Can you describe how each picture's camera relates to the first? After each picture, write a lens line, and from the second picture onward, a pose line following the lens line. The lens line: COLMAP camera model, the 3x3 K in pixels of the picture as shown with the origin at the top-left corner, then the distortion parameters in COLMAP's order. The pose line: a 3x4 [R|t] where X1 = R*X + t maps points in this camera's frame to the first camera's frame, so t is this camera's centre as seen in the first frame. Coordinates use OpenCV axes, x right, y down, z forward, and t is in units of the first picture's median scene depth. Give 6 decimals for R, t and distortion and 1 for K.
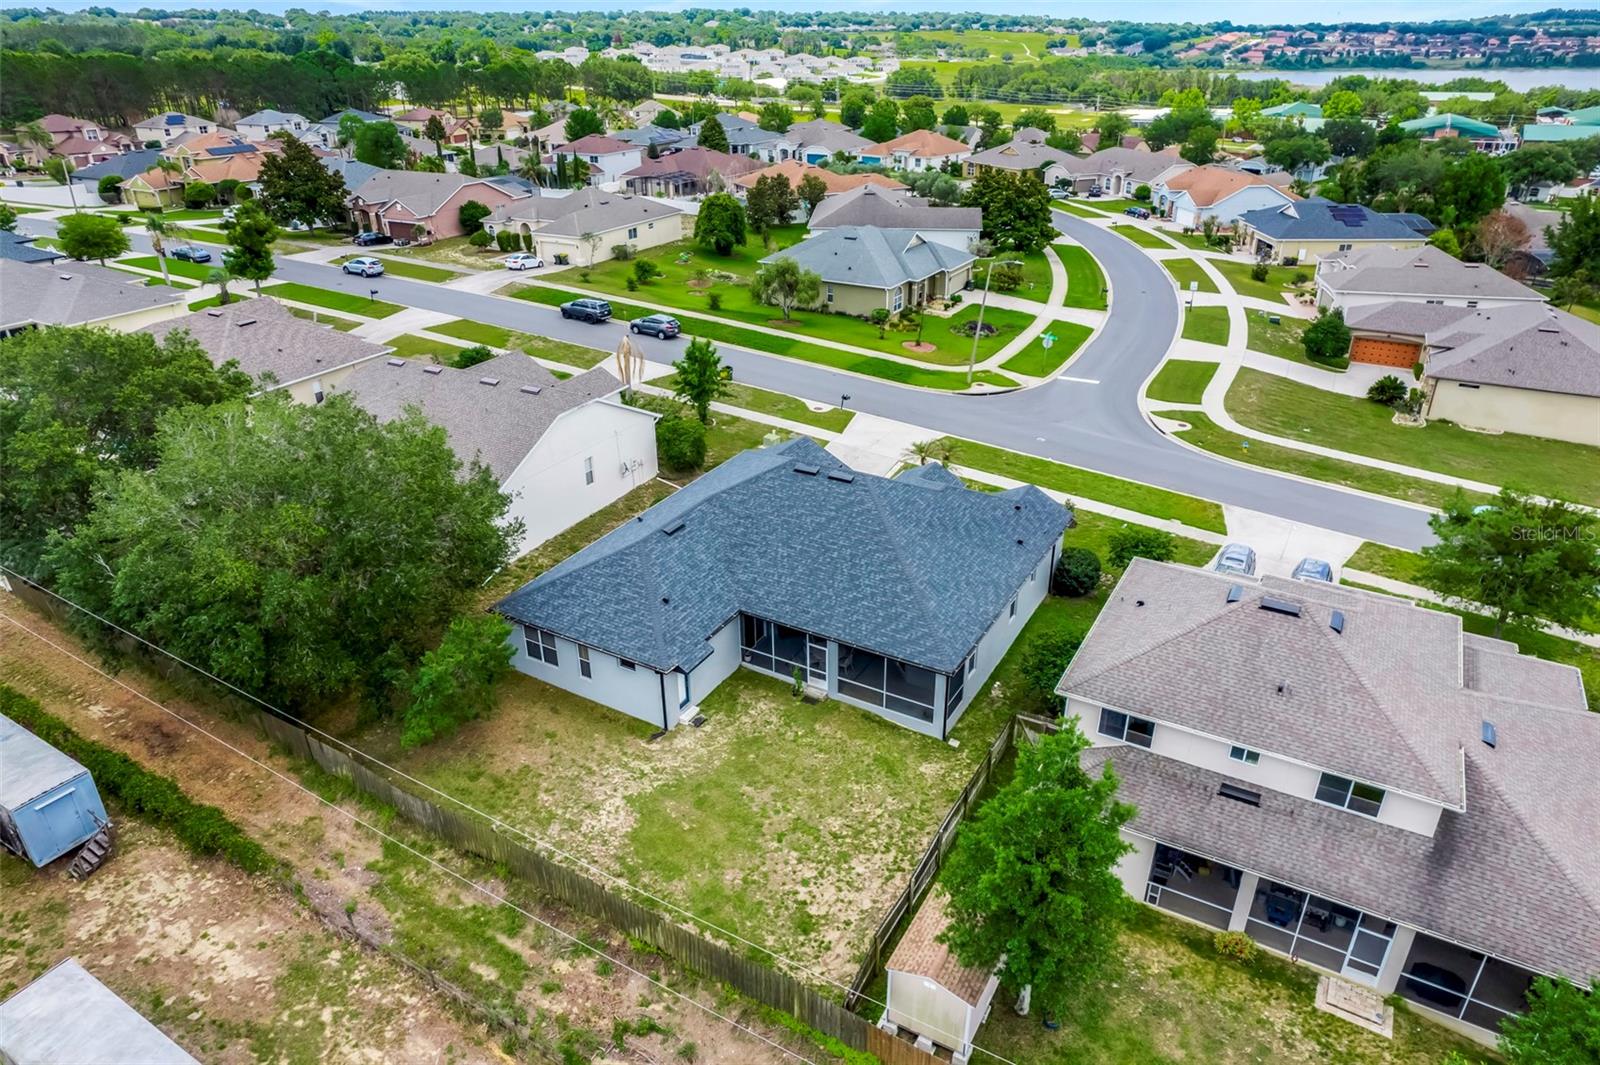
lens RADIAL K [[1047.4, 0, 804.5], [0, 1047.4, 537.0], [0, 0, 1]] dist [-0.077680, 0.067438]
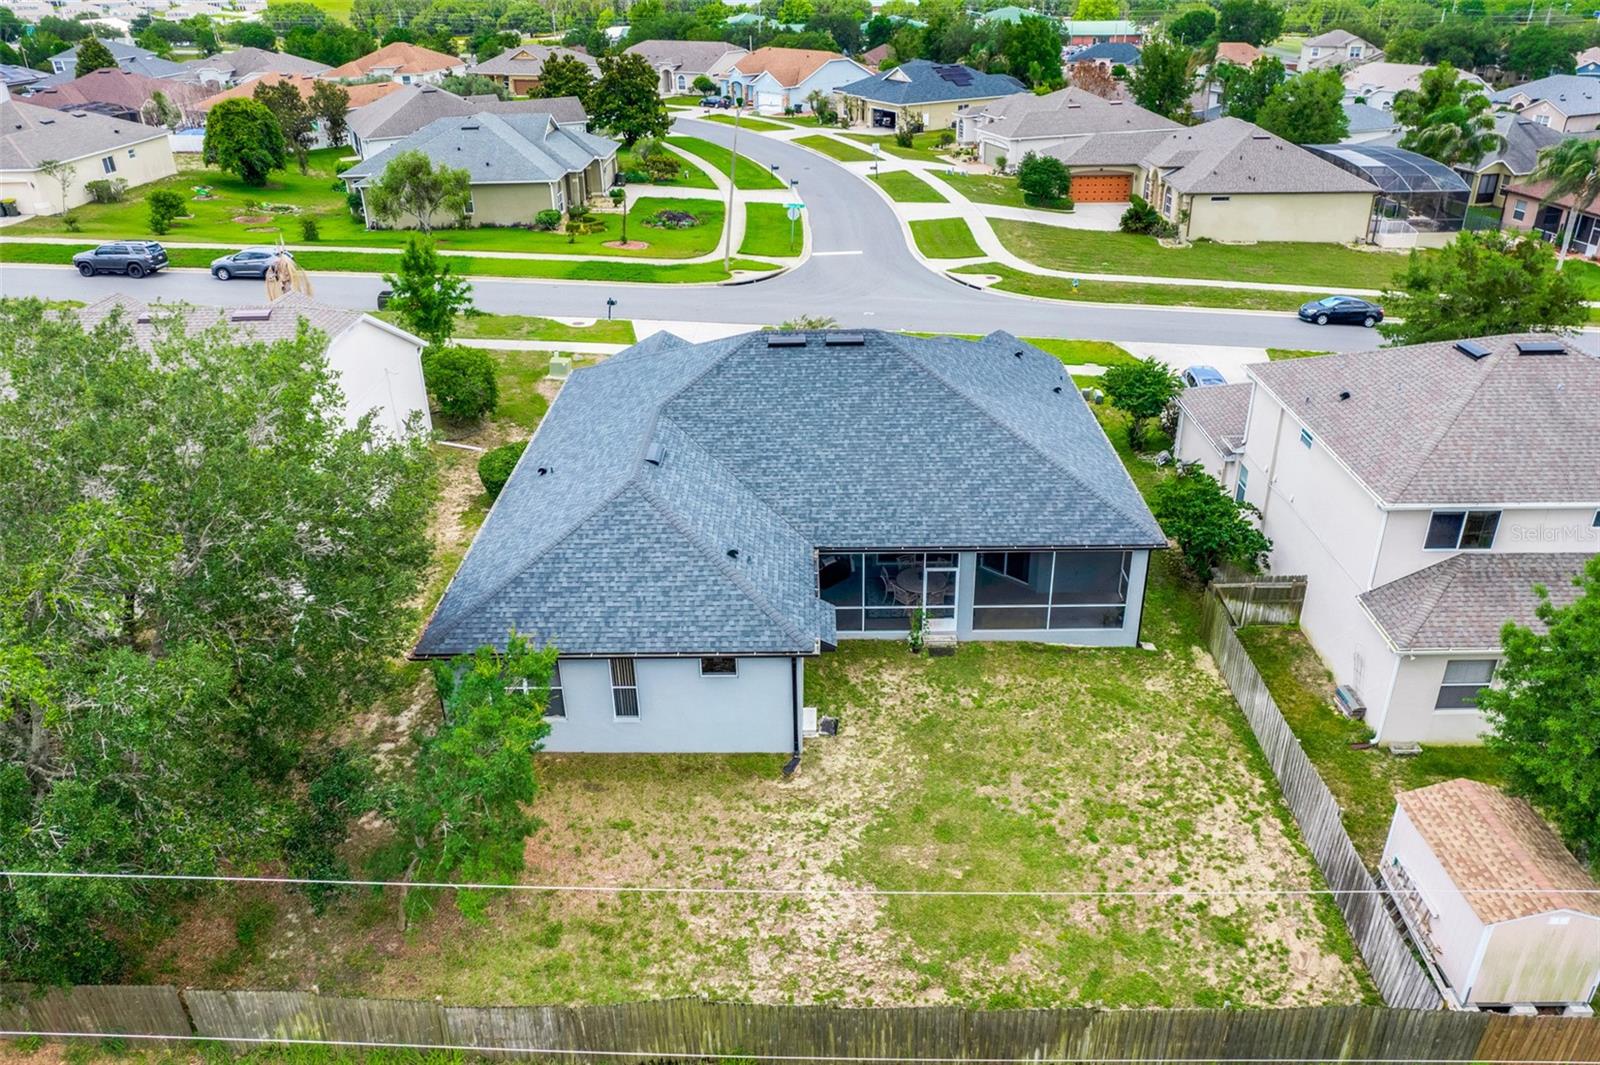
lens RADIAL K [[1180.6, 0, 800.0], [0, 1180.6, 532.5], [0, 0, 1]] dist [-0.096441, 0.106918]
pose [[0.868761, -0.227282, 0.439997, -0.239452], [0.231504, 0.971798, 0.044888, 0.015924], [-0.437791, 0.062864, 0.896876, 0.215920]]
